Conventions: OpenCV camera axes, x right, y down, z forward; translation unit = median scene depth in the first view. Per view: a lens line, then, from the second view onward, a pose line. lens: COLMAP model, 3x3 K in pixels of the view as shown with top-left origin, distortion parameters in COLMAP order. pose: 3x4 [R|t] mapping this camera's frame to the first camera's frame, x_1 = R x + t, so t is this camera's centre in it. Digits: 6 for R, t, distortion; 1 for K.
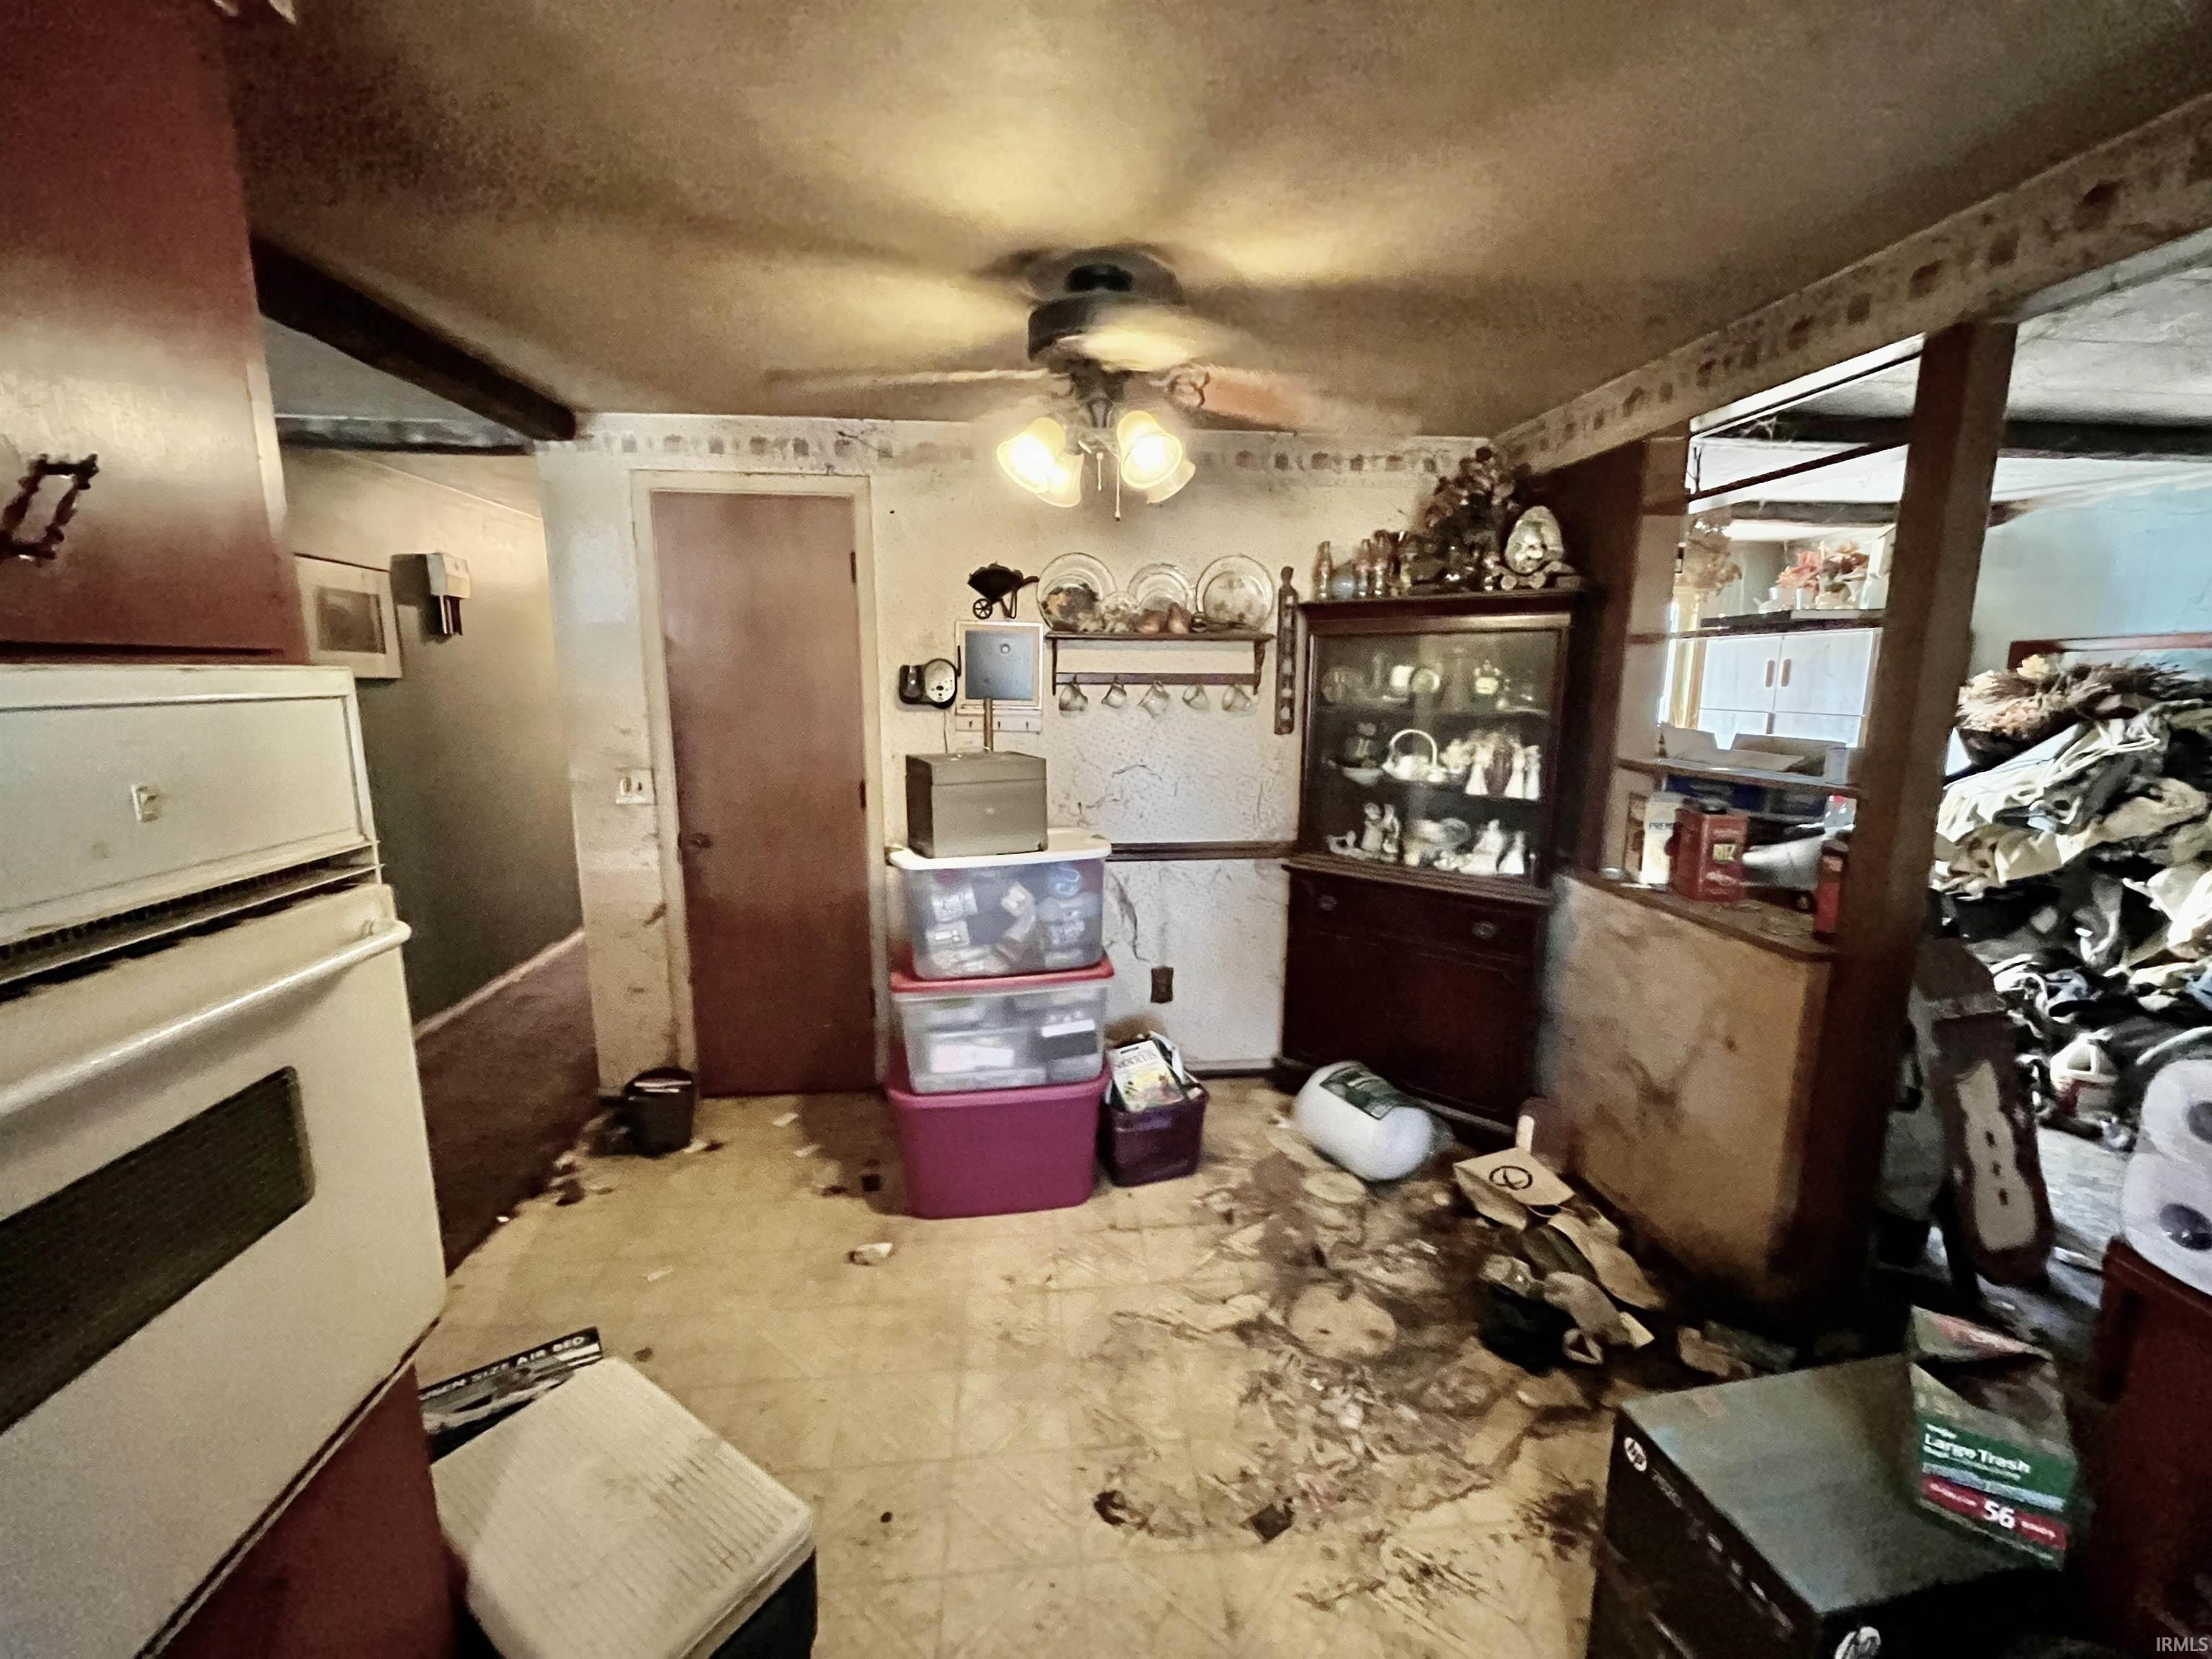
lens RADIAL K [[892.4, 0, 1100.4], [0, 892.4, 822.7], [0, 0, 1]] dist [-0.004702, -0.000320]
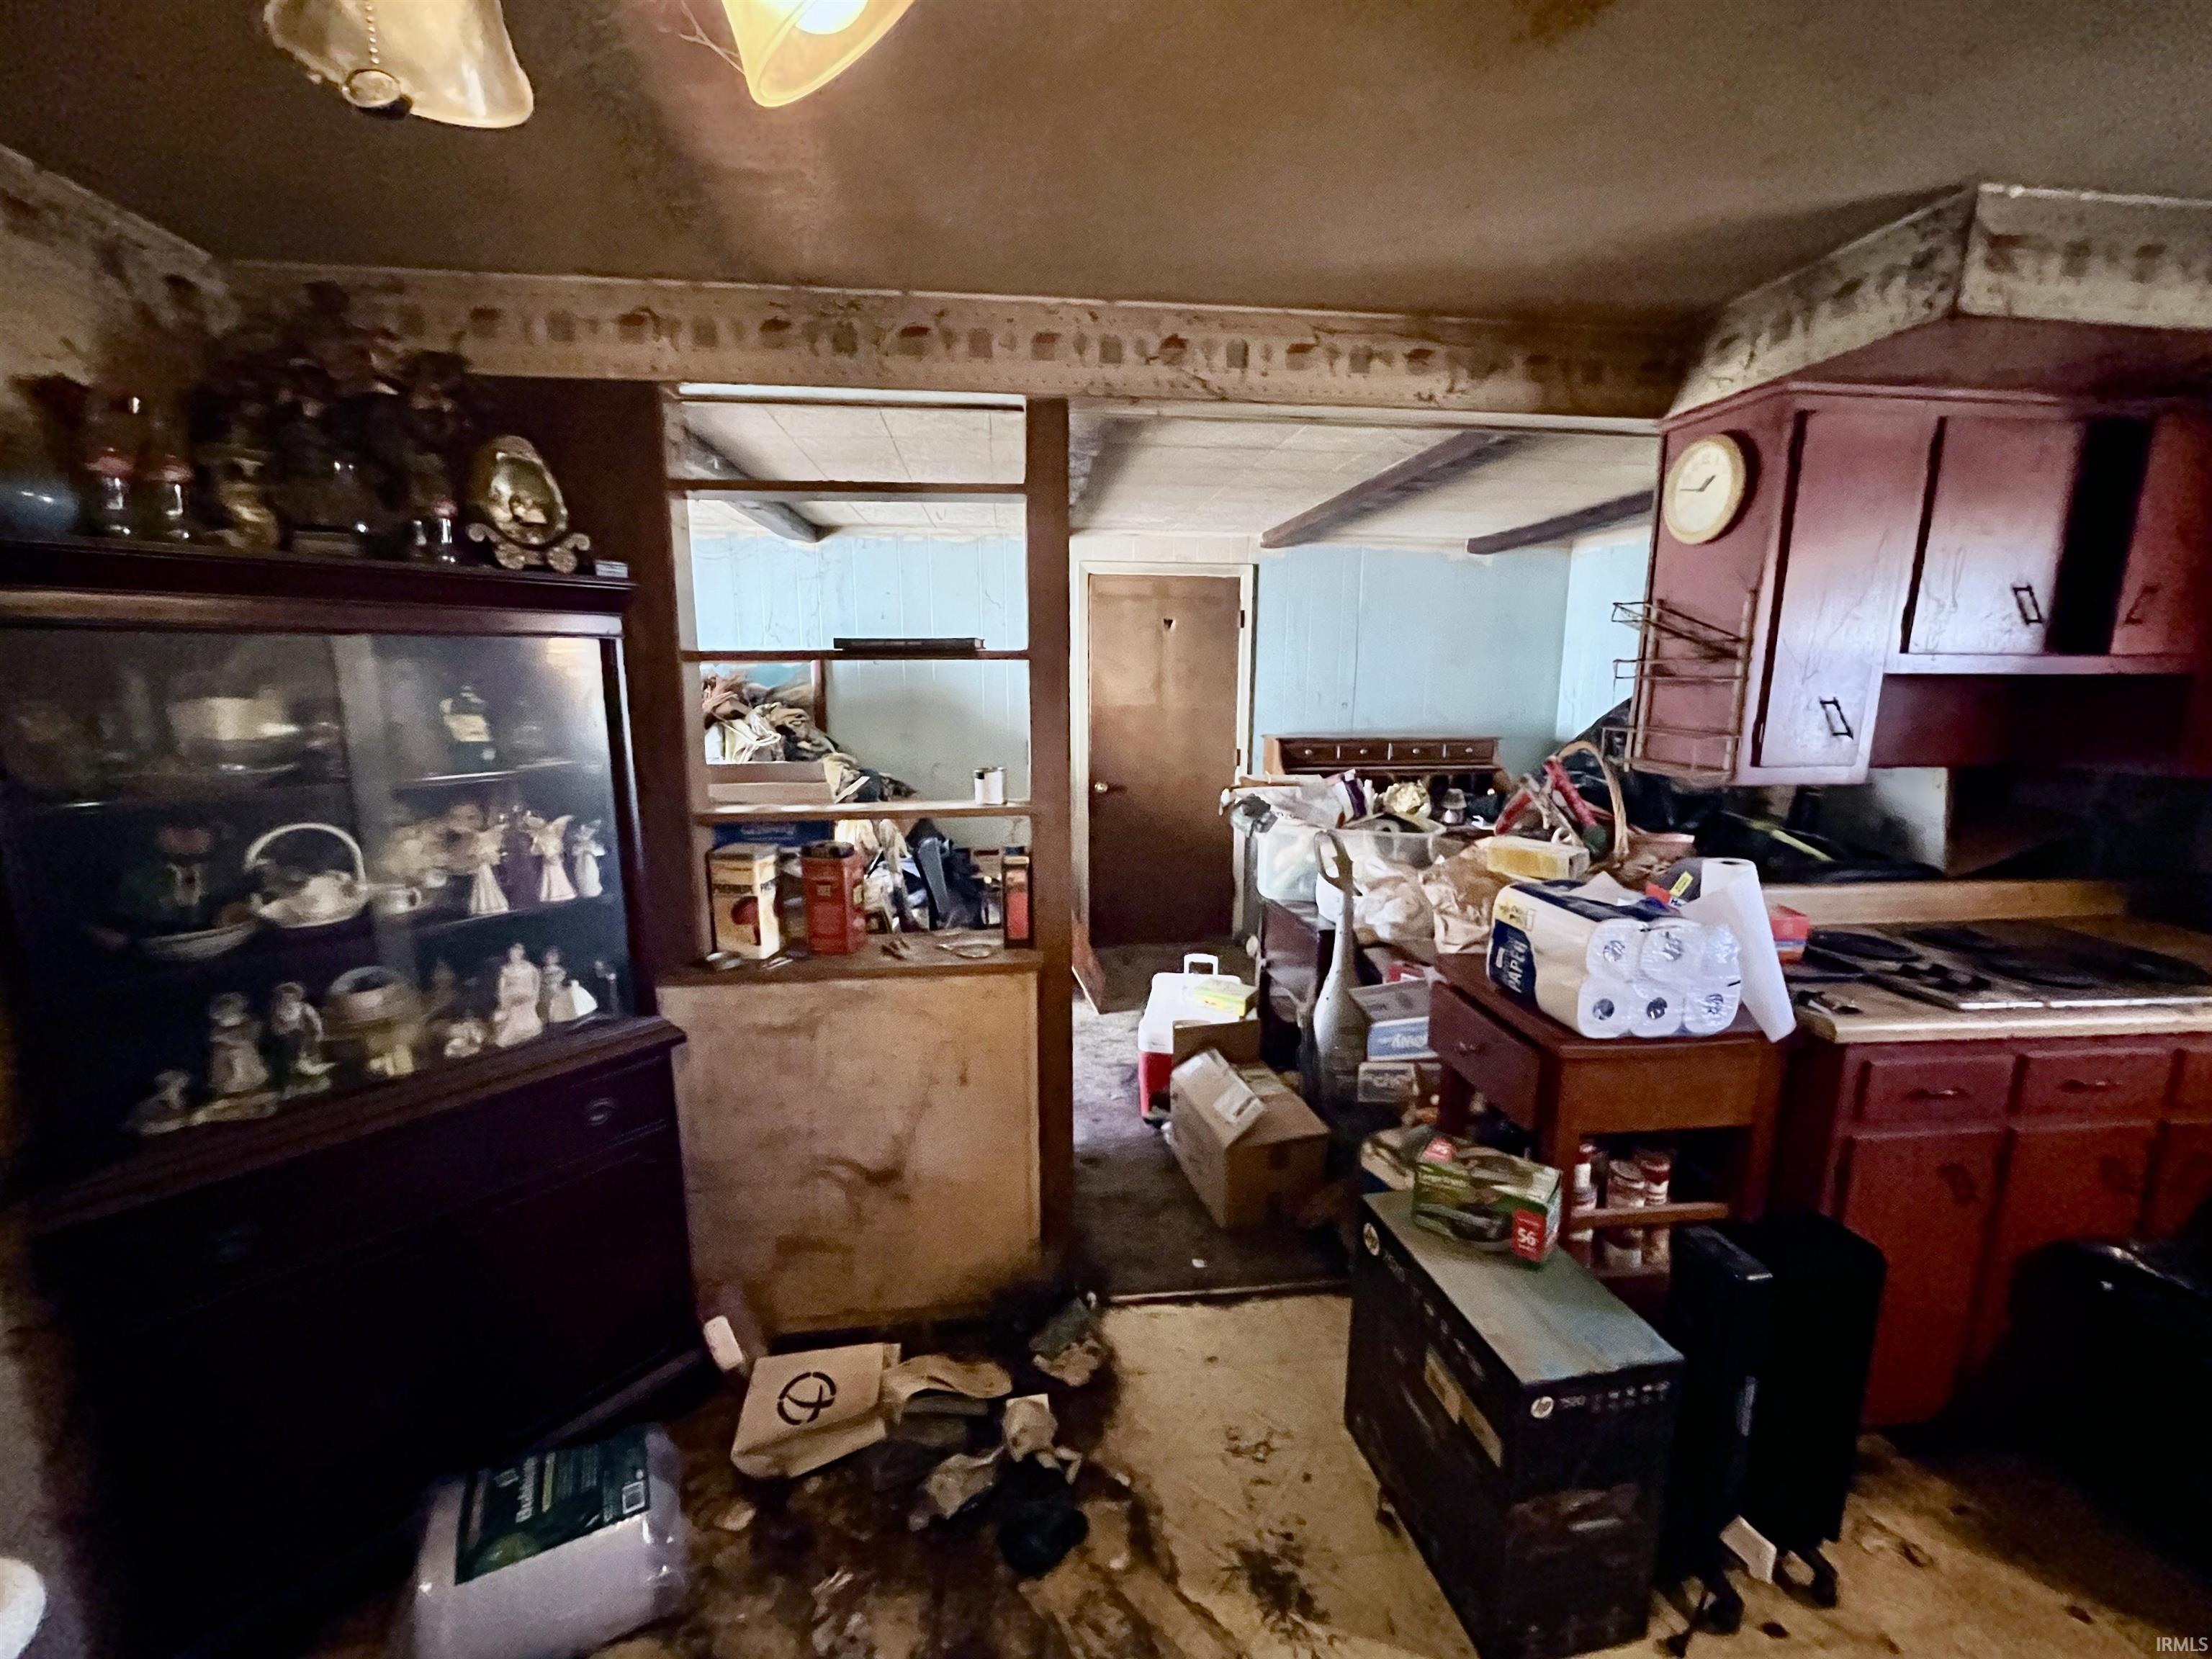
lens RADIAL K [[892.4, 0, 1090.6], [0, 892.4, 828.5], [0, 0, 1]] dist [-0.004702, -0.000320]
pose [[-0.018007, -0.176856, 0.984072, -0.166972], [0.165107, 0.970193, 0.177383, -0.135074], [-0.986111, 0.165672, 0.011730, 0.643615]]
